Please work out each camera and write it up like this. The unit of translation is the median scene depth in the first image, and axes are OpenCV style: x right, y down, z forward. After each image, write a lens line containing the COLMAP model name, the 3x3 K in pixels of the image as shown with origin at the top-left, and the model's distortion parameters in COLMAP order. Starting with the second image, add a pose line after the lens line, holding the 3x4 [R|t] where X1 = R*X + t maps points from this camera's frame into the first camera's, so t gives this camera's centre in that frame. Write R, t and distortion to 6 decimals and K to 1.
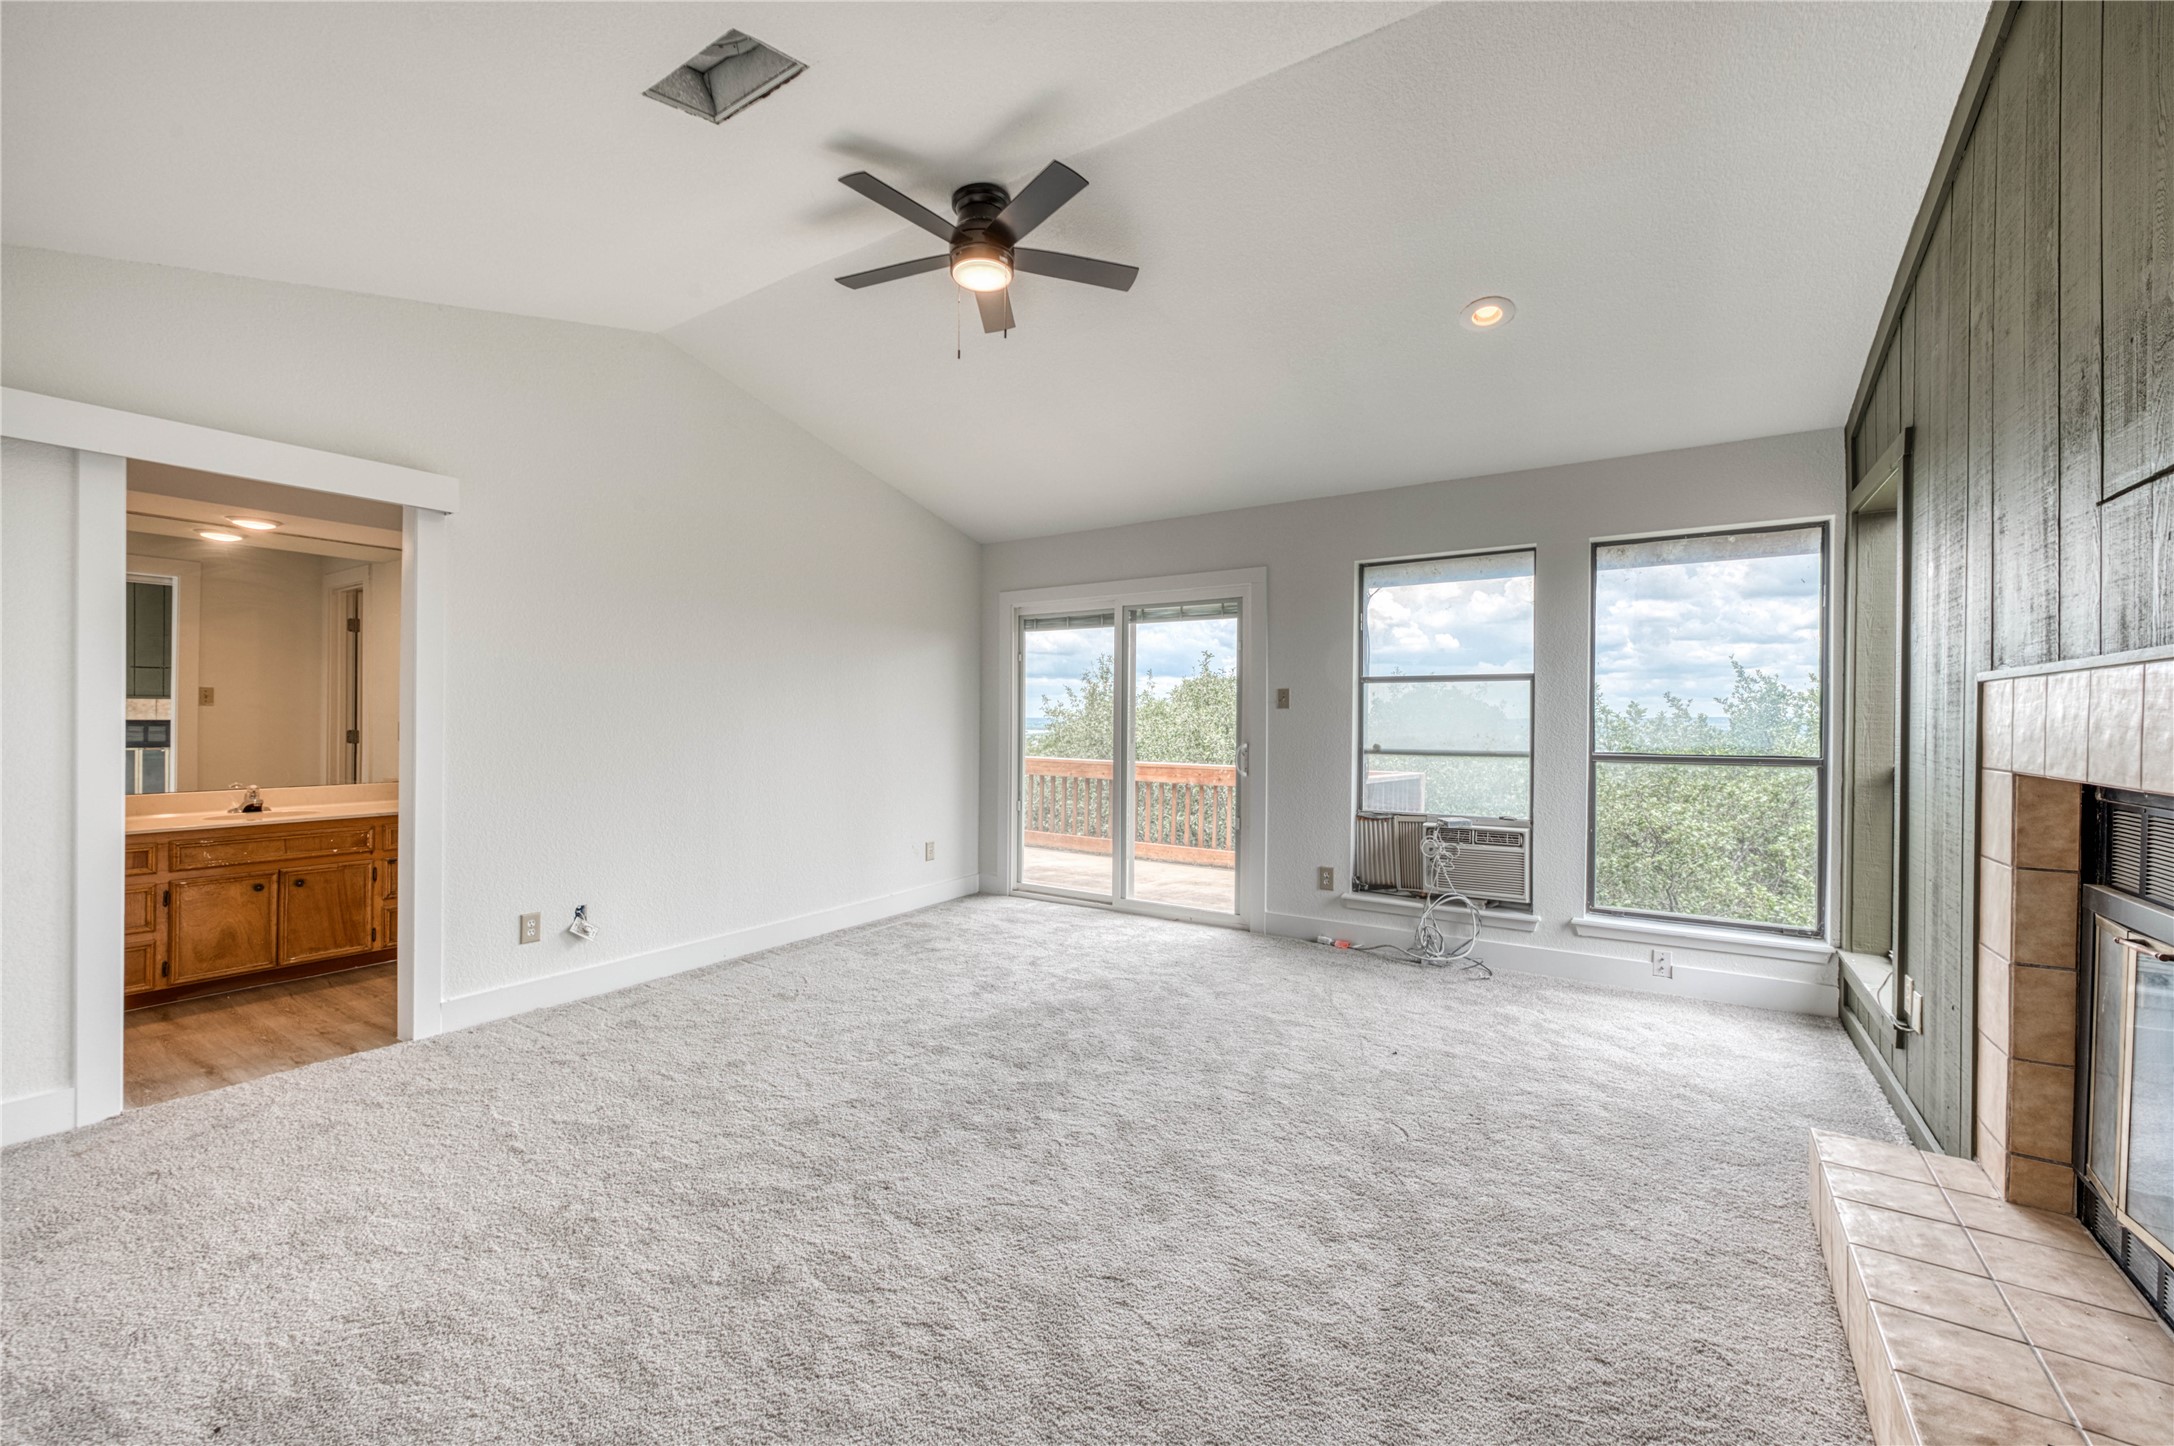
lens RADIAL K [[862.5, 0, 1085.7], [0, 862.5, 720.3], [0, 0, 1]] dist [-0.001253, -0.000125]
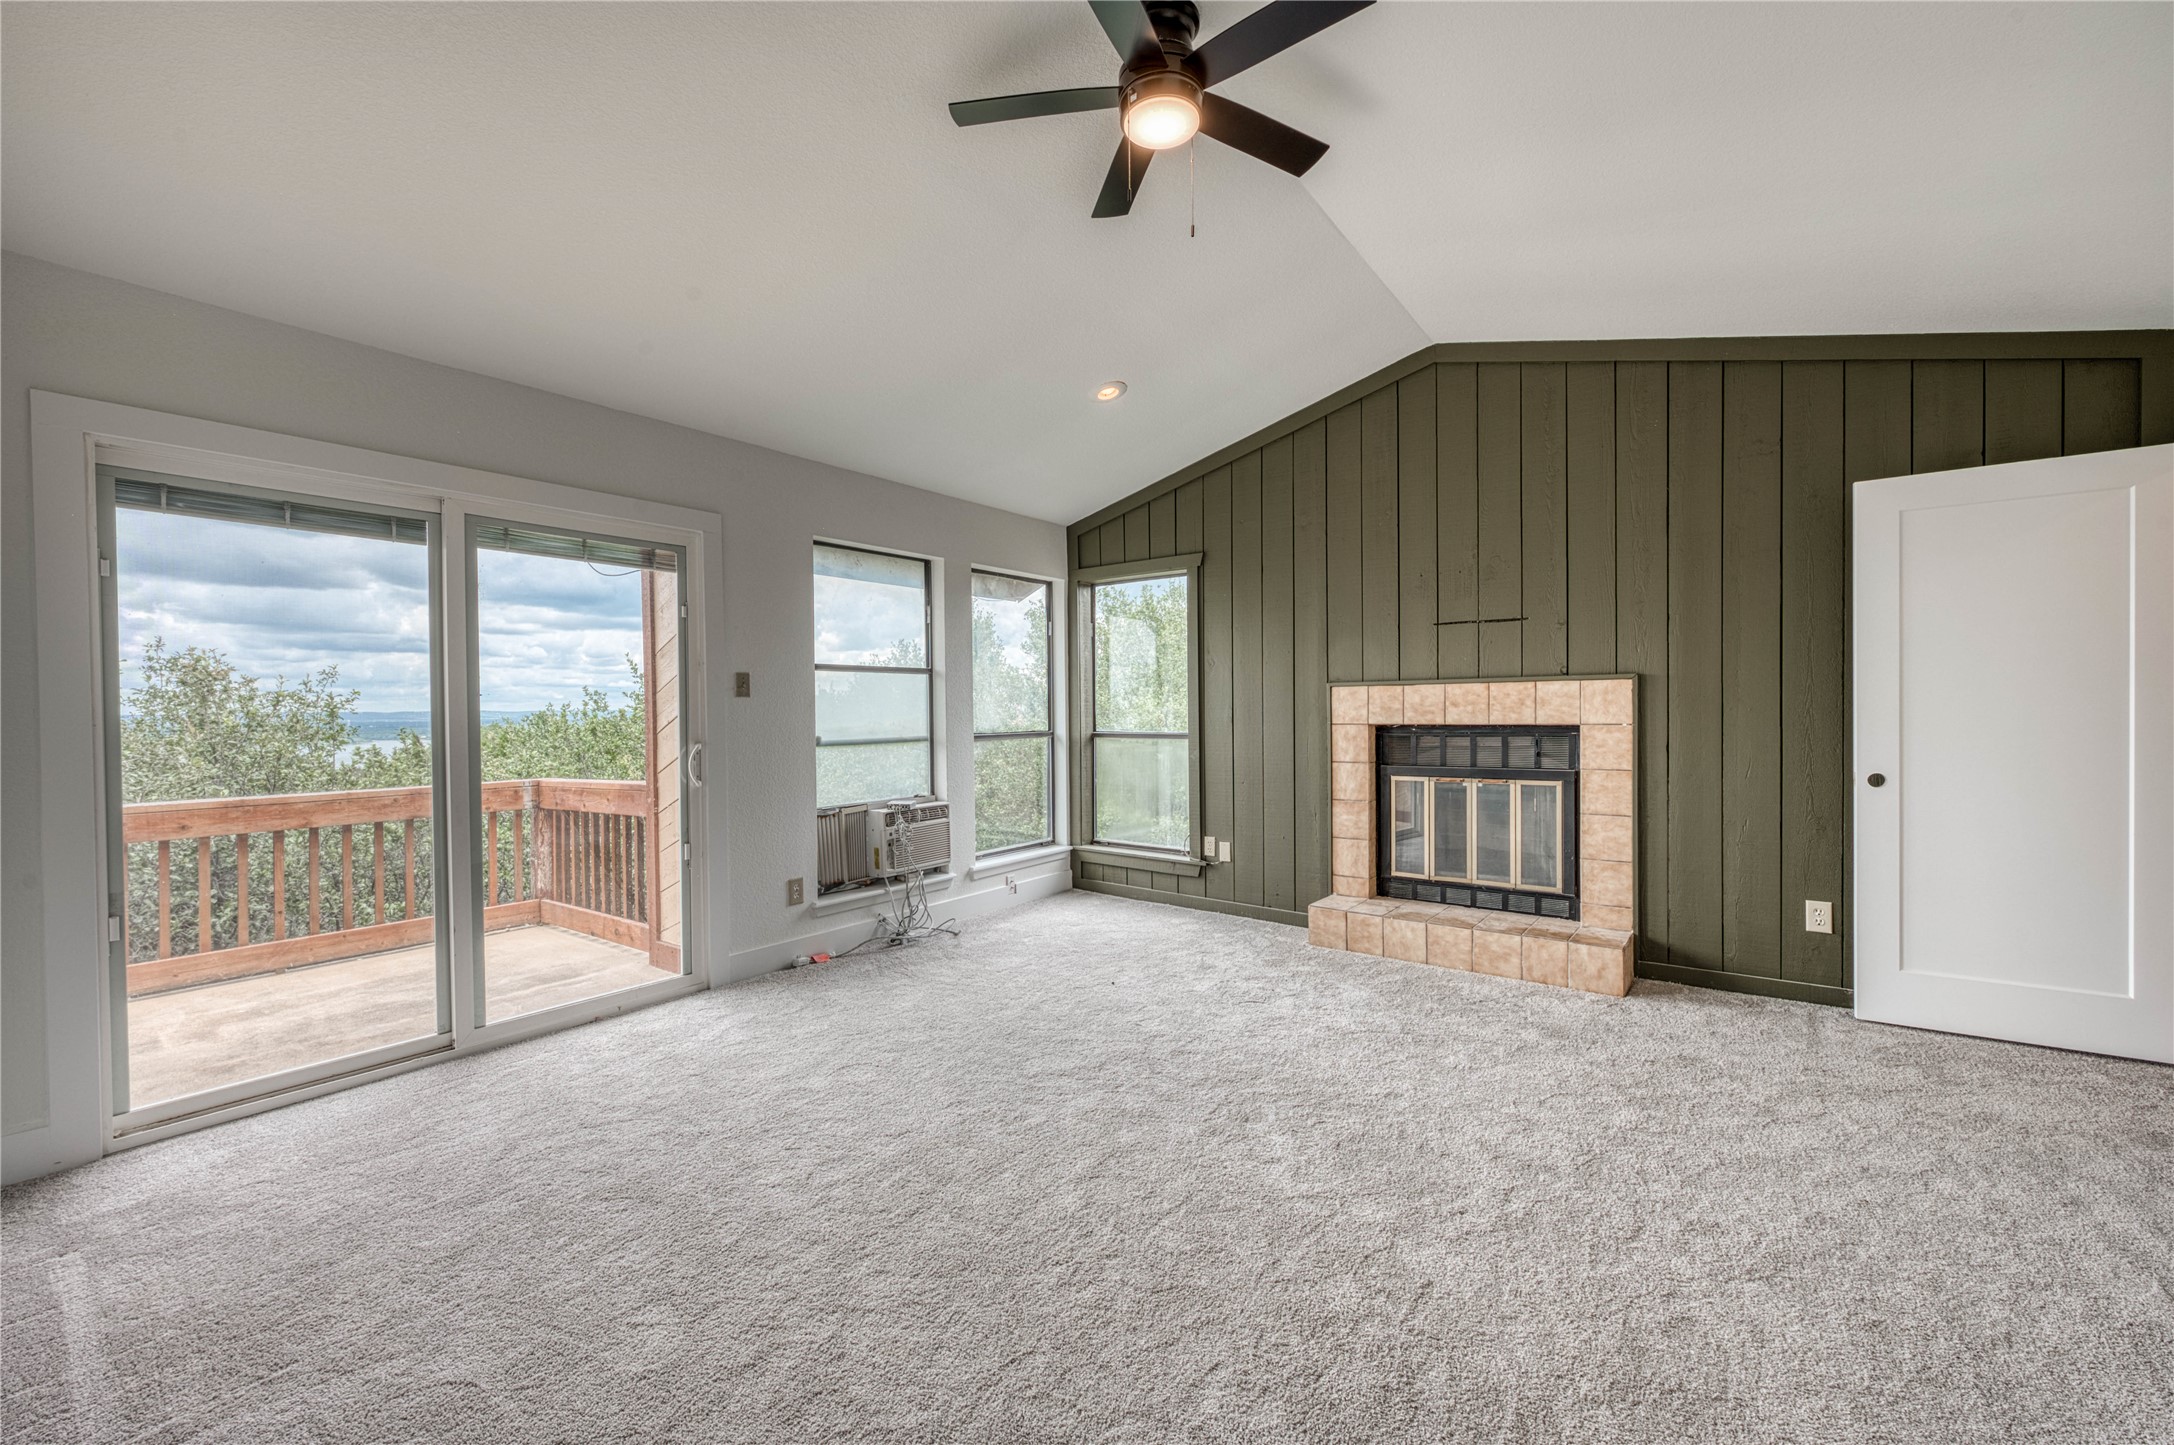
lens RADIAL K [[862.5, 0, 1083.3], [0, 862.5, 716.1], [0, 0, 1]] dist [-0.001253, -0.000125]
pose [[0.080785, -0.015960, 0.996604, -0.572835], [0.010033, 0.999834, 0.015198, -0.004731], [-0.996681, 0.008771, 0.080931, 0.645192]]
